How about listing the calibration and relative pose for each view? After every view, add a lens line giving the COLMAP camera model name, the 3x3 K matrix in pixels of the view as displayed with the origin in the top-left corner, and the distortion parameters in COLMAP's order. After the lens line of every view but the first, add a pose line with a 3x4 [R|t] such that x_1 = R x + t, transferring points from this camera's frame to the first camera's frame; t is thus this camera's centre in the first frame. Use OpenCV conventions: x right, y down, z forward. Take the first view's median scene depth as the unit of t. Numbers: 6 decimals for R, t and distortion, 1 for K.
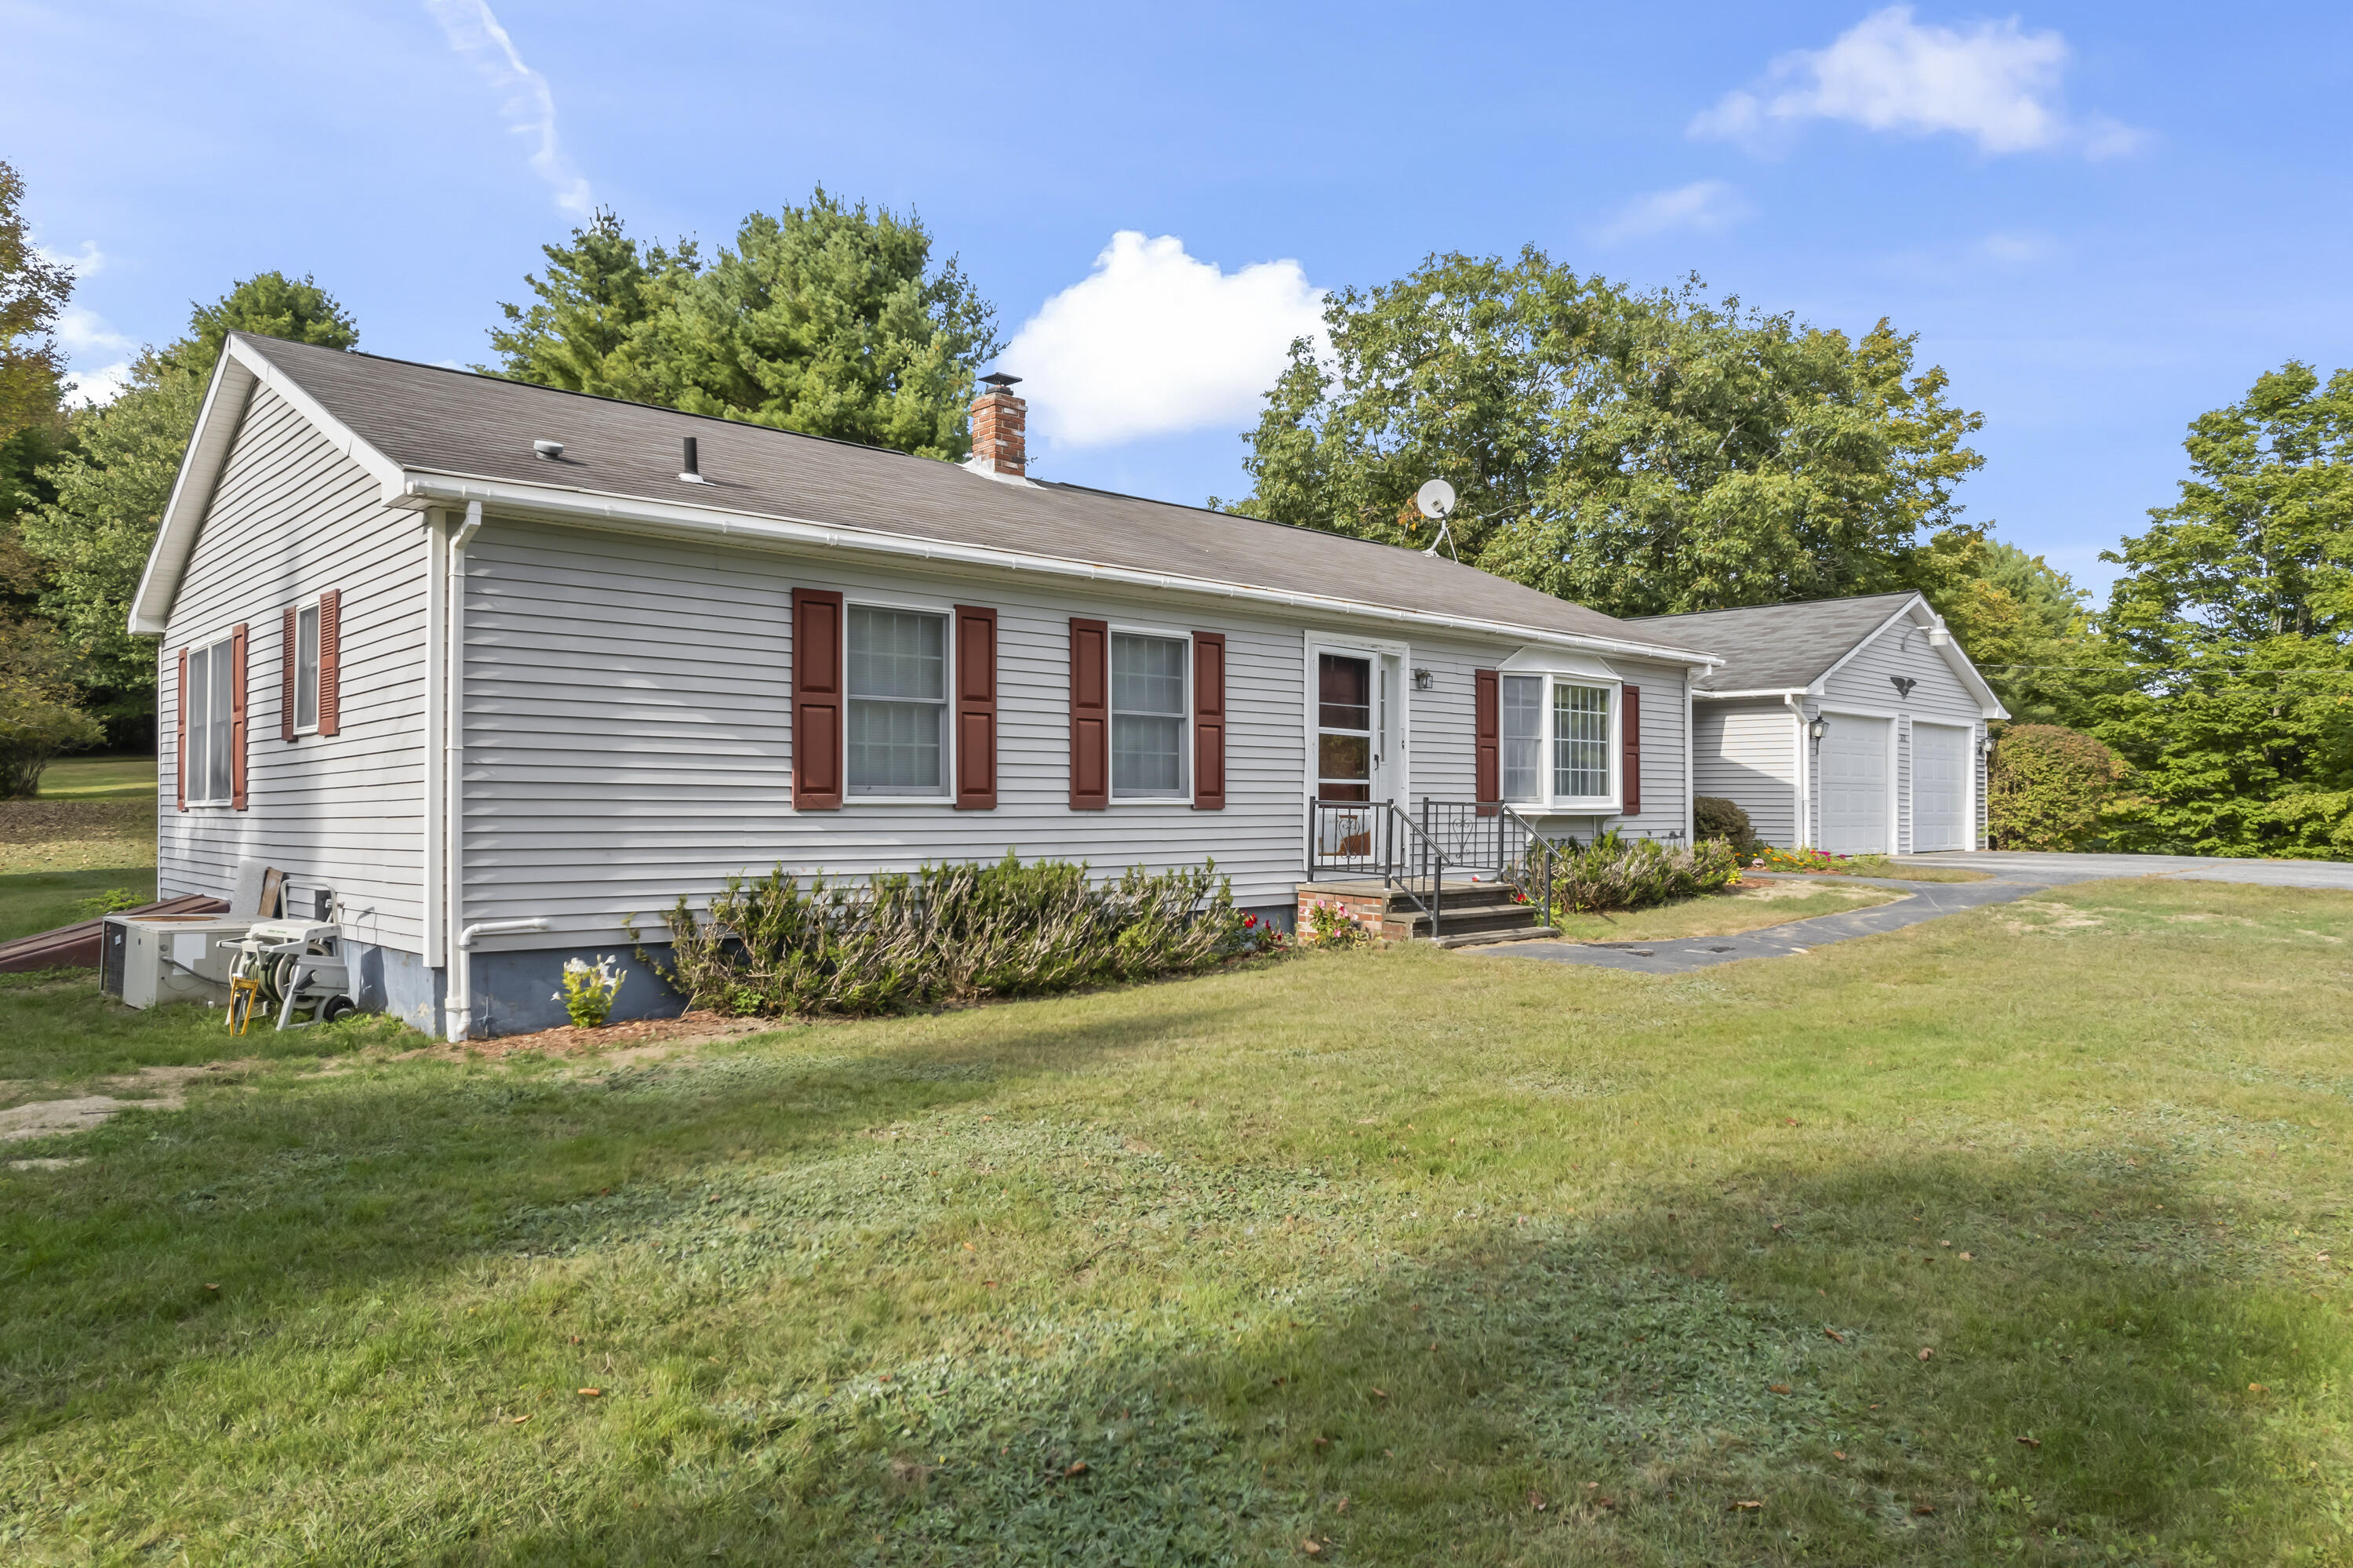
lens RADIAL K [[1522.1, 0, 1176.5], [0, 1522.1, 784.0], [0, 0, 1]] dist [-0.040901, -0.000797]
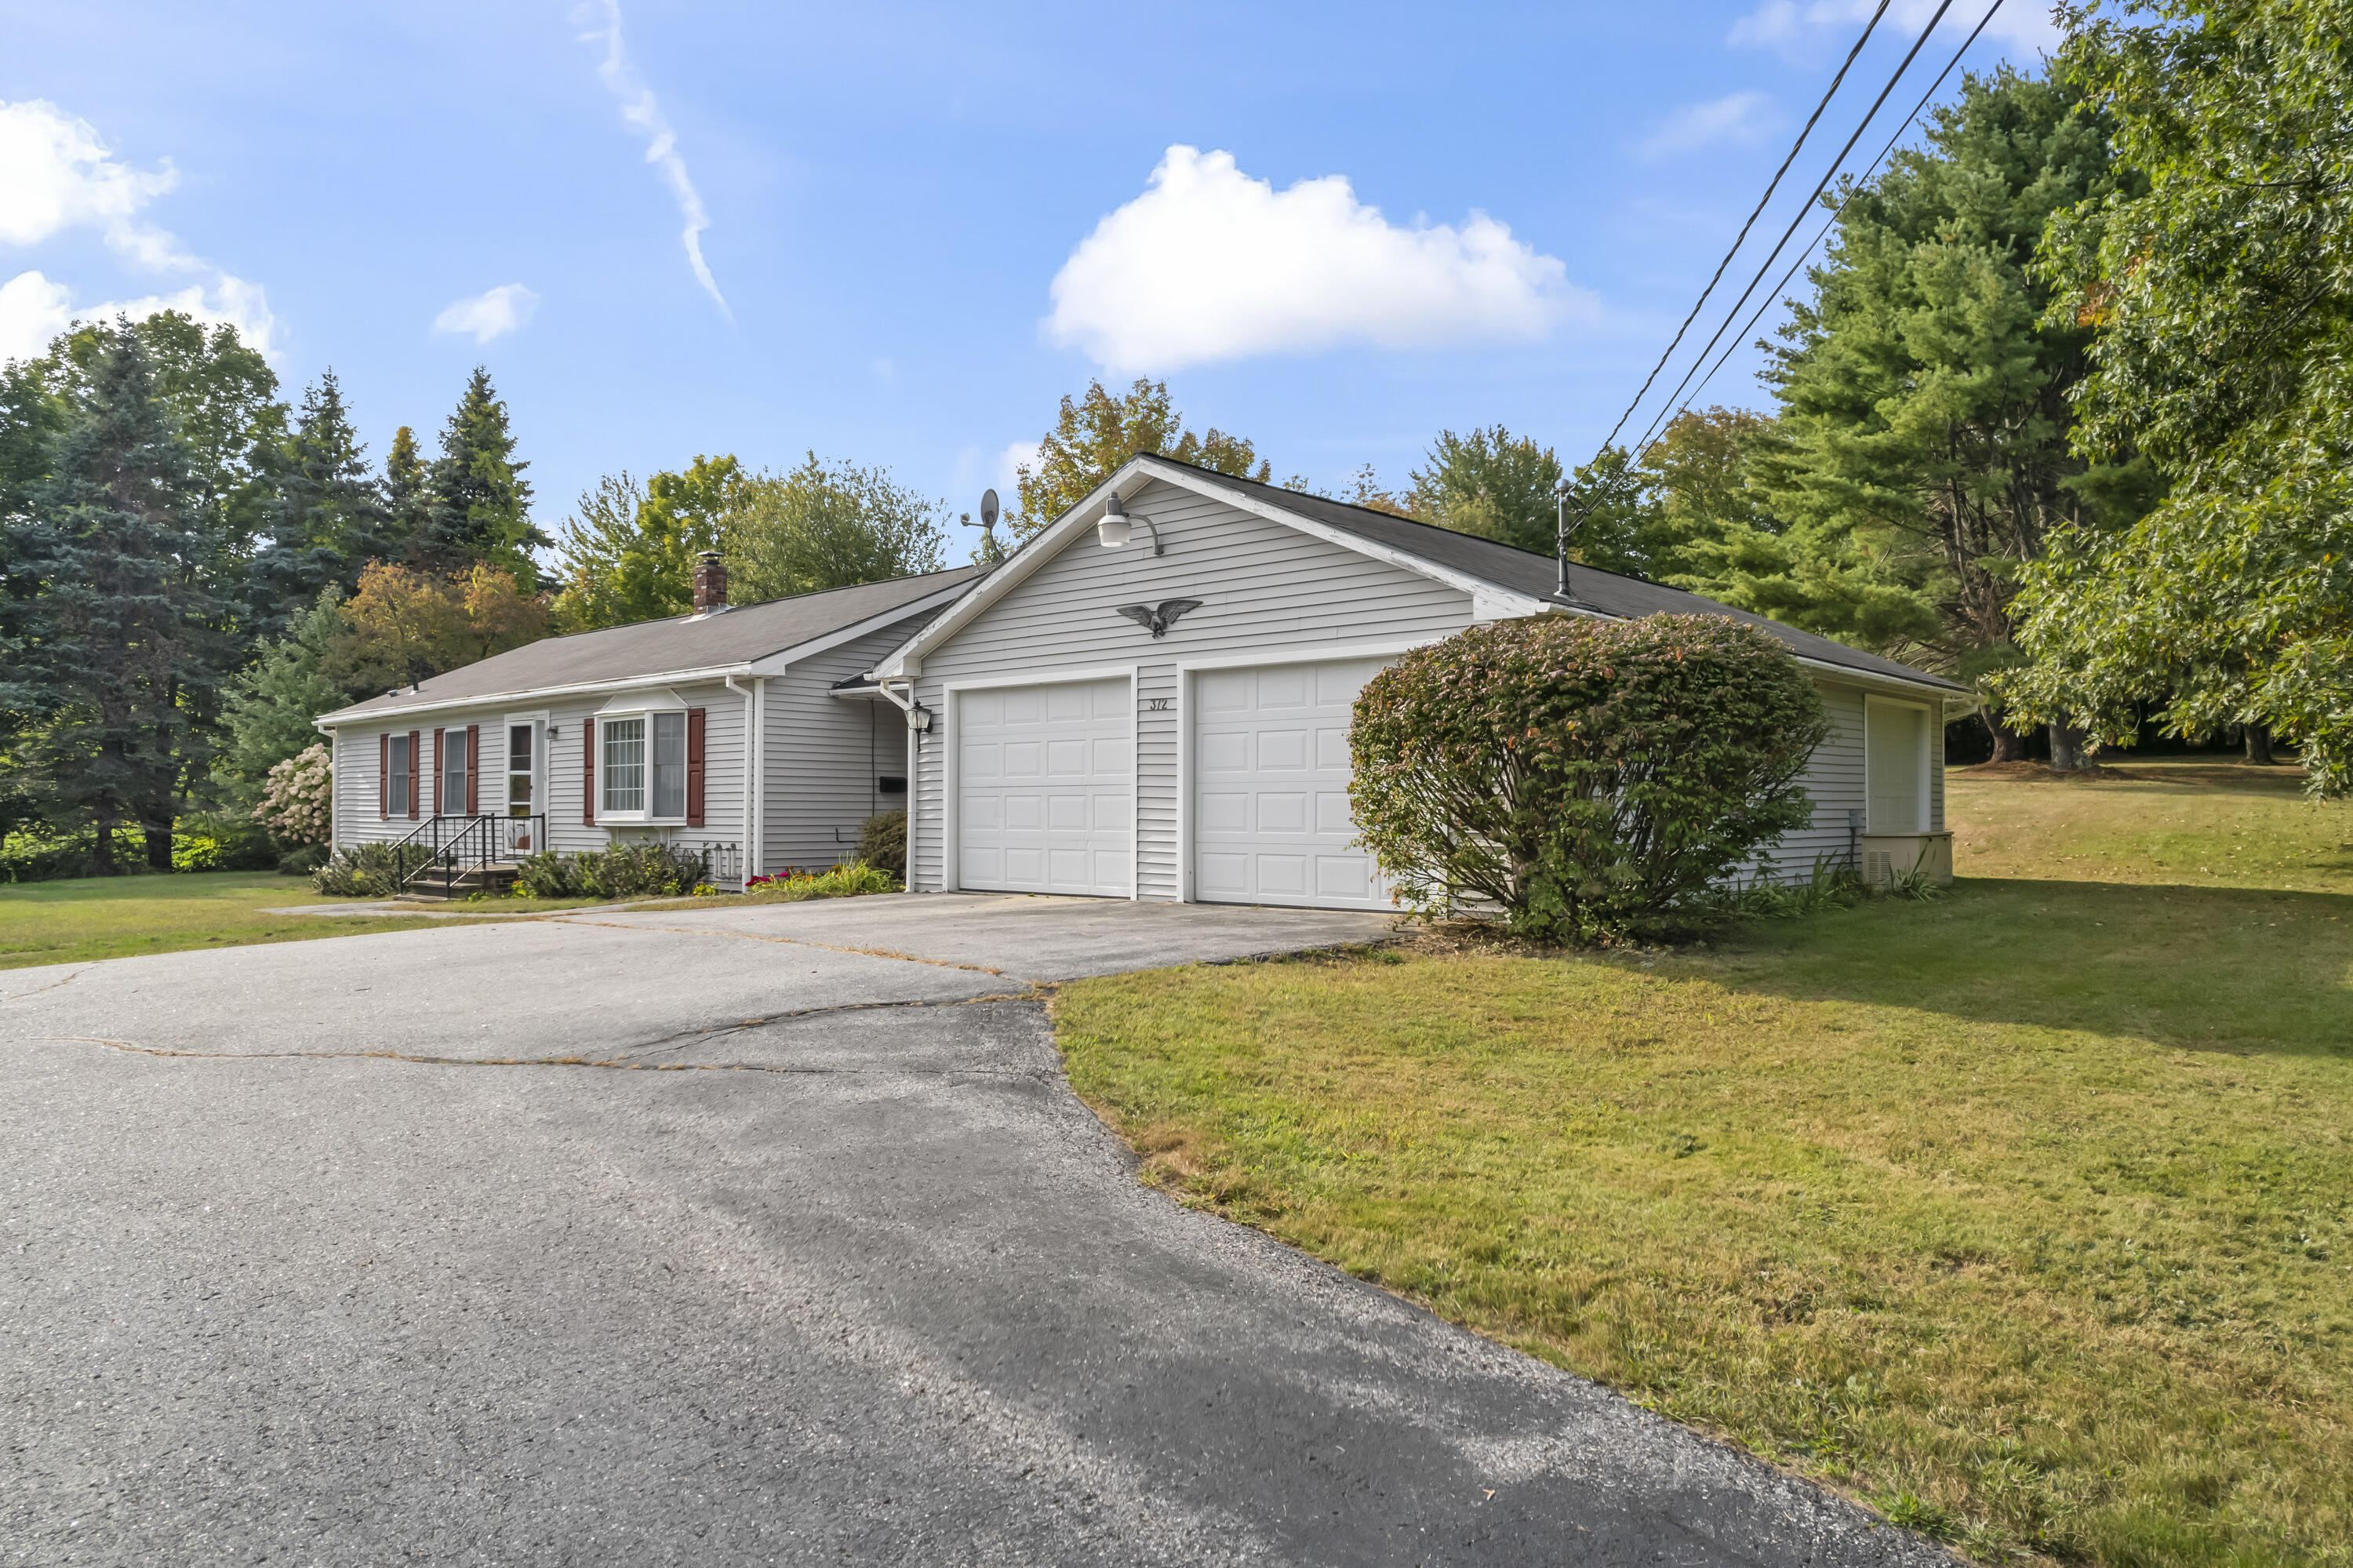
lens RADIAL K [[1522.1, 0, 1176.5], [0, 1522.1, 784.0], [0, 0, 1]] dist [-0.040901, -0.000797]
pose [[0.083067, -0.020875, -0.996325, 1.509825], [0.017538, 0.999656, -0.019483, 0.017806], [0.996390, -0.015855, 0.083404, 1.336093]]
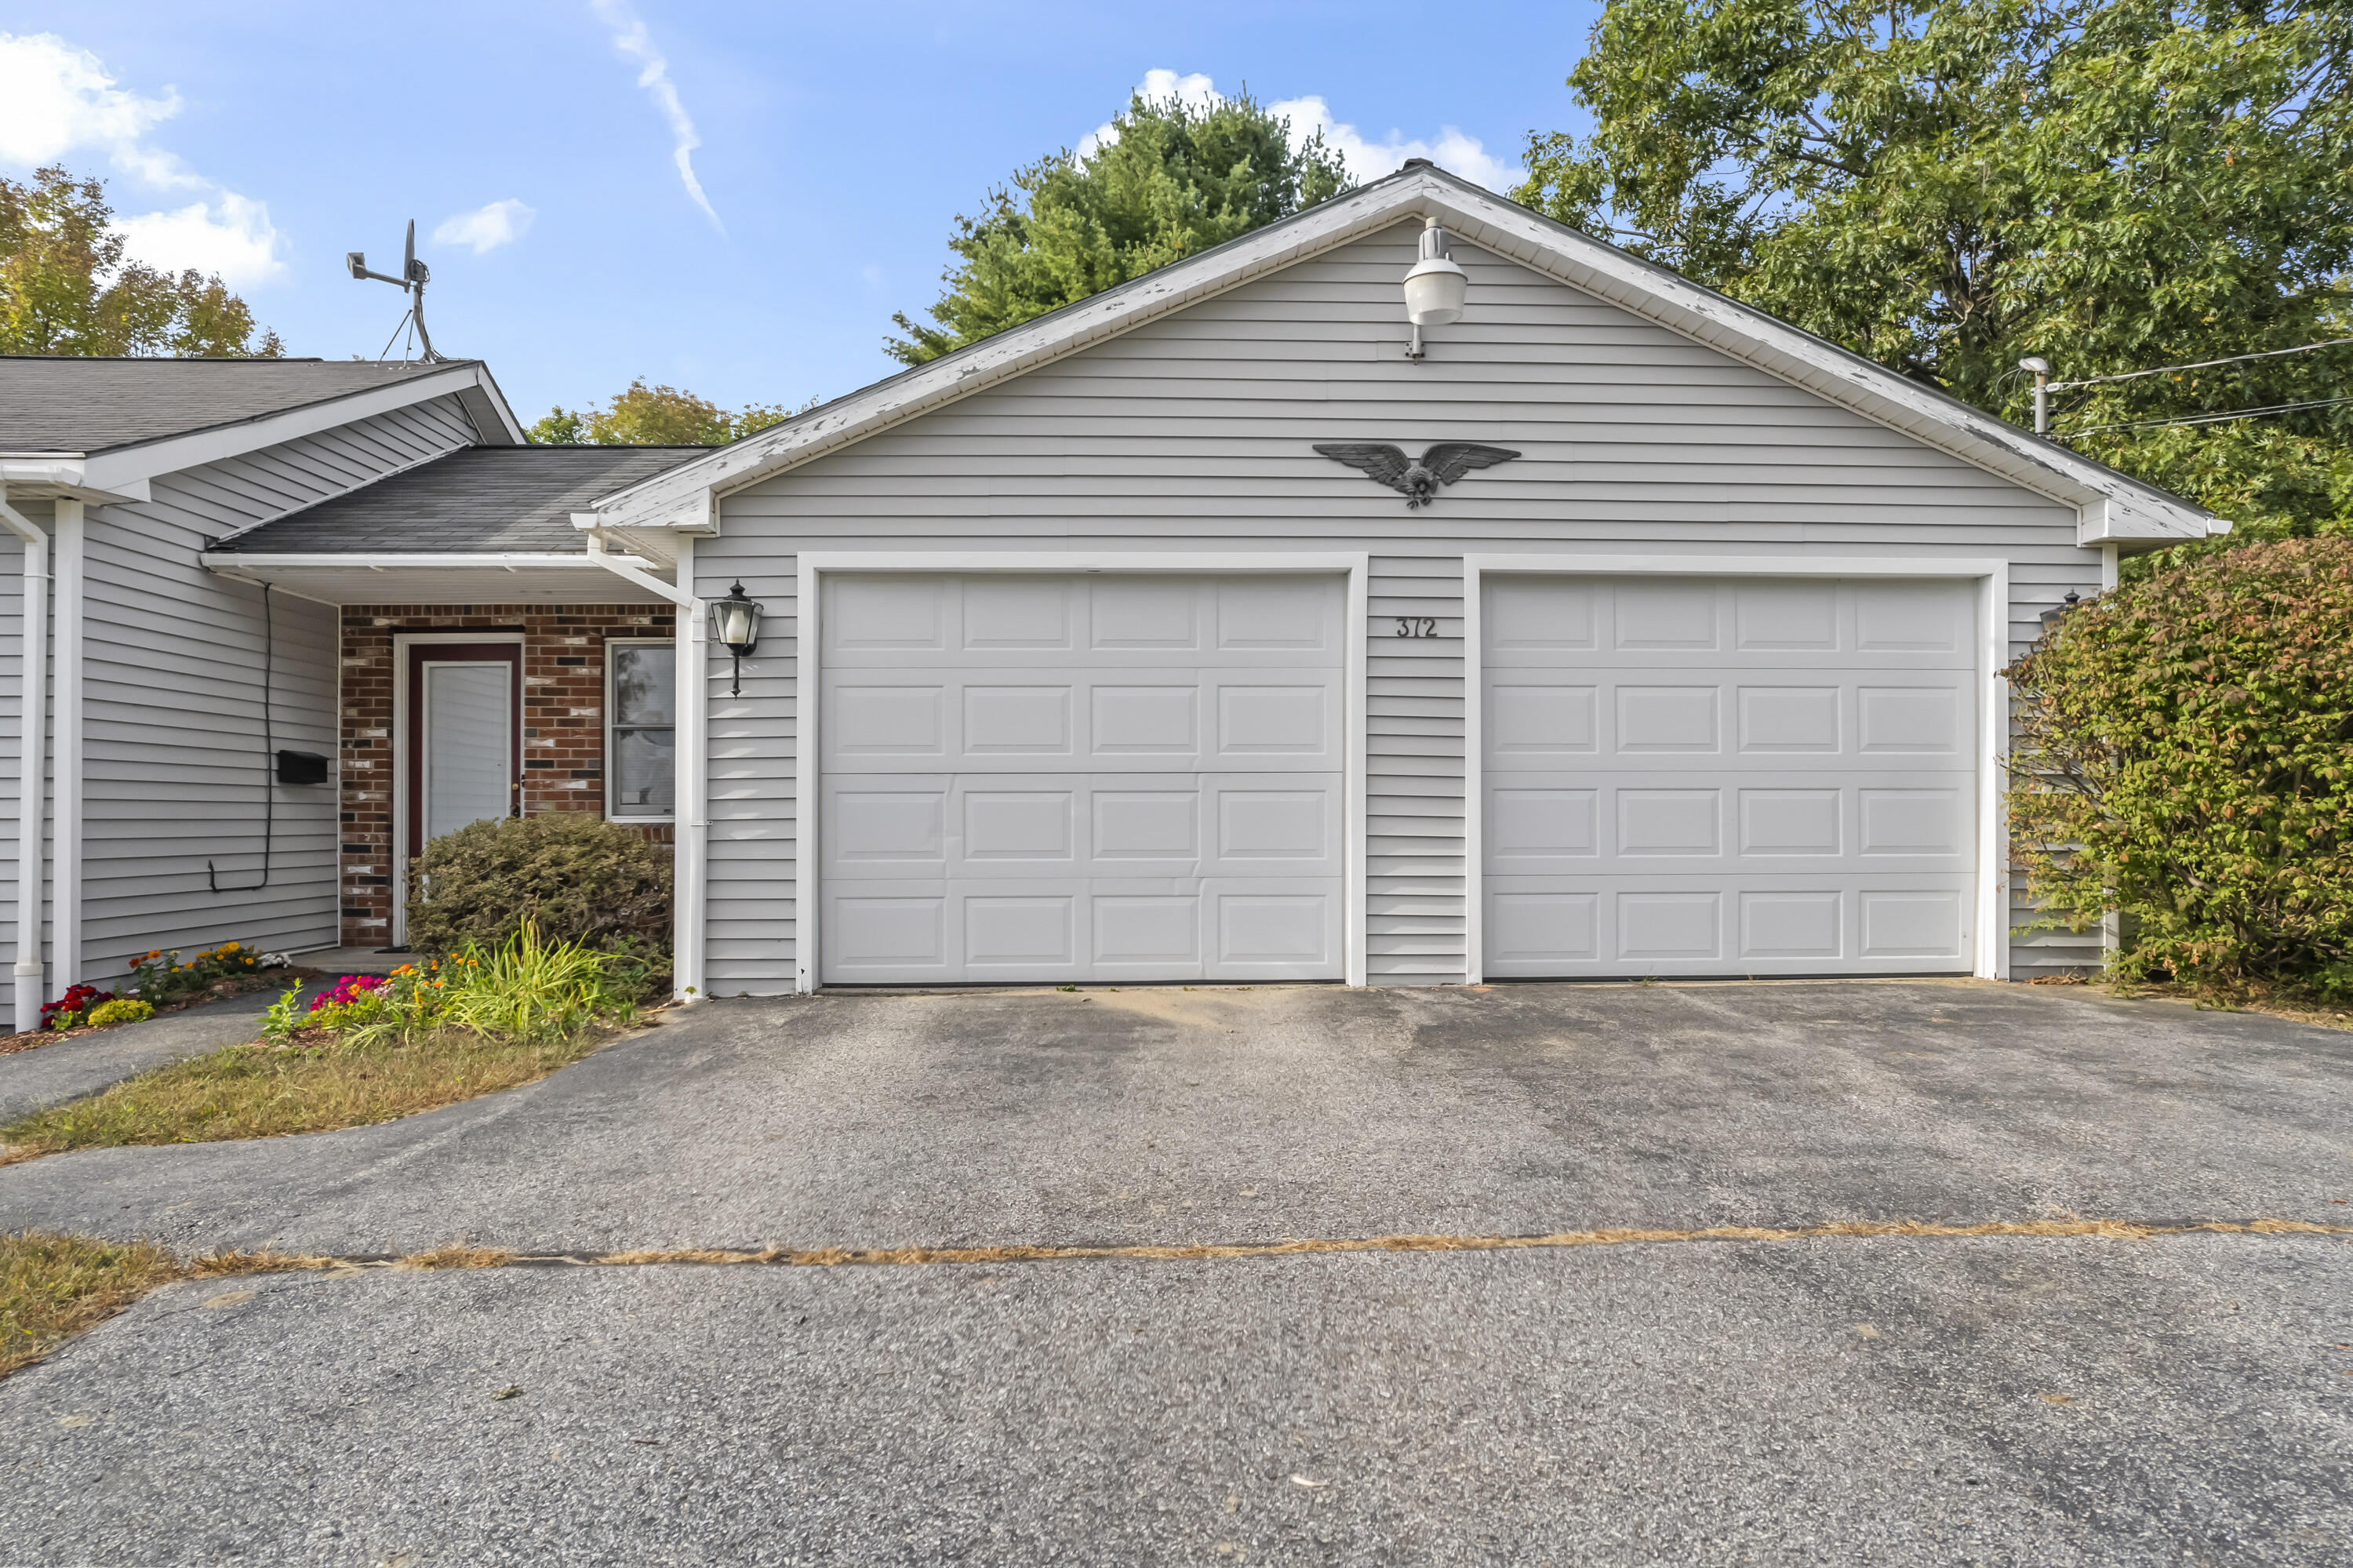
lens RADIAL K [[1608.9, 0, 1176.5], [0, 1608.9, 784.0], [0, 0, 1]] dist [-0.009270, -0.002984]
pose [[0.753387, -0.032739, -0.656762, 0.938520], [0.015725, 0.999371, -0.031779, 0.019631], [0.657389, 0.013615, 0.753428, 0.979574]]
